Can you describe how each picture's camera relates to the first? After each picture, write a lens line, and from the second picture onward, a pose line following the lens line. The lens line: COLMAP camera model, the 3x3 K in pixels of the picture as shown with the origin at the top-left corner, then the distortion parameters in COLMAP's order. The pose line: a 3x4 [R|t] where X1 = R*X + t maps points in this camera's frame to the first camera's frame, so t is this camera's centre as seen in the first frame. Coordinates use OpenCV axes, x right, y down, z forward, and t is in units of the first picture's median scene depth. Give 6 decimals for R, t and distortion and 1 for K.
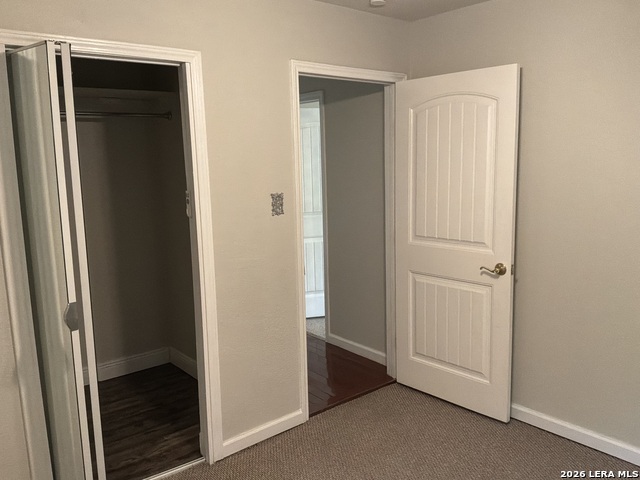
lens RADIAL K [[530.9, 0, 319.6], [0, 530.9, 239.3], [0, 0, 1]] dist [0.105665, -0.206616]
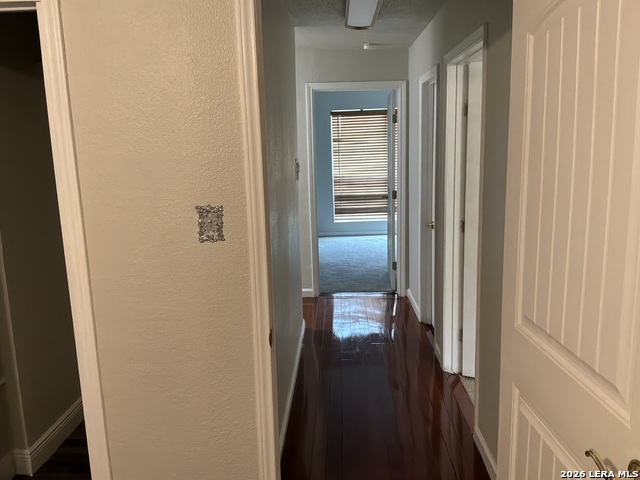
lens RADIAL K [[530.9, 0, 319.5], [0, 530.9, 240.5], [0, 0, 1]] dist [0.105665, -0.206616]
pose [[0.737931, 0.120422, -0.664045, 0.410471], [-0.094710, 0.992693, 0.074773, -0.103258], [0.668197, 0.007715, 0.743944, 0.631067]]
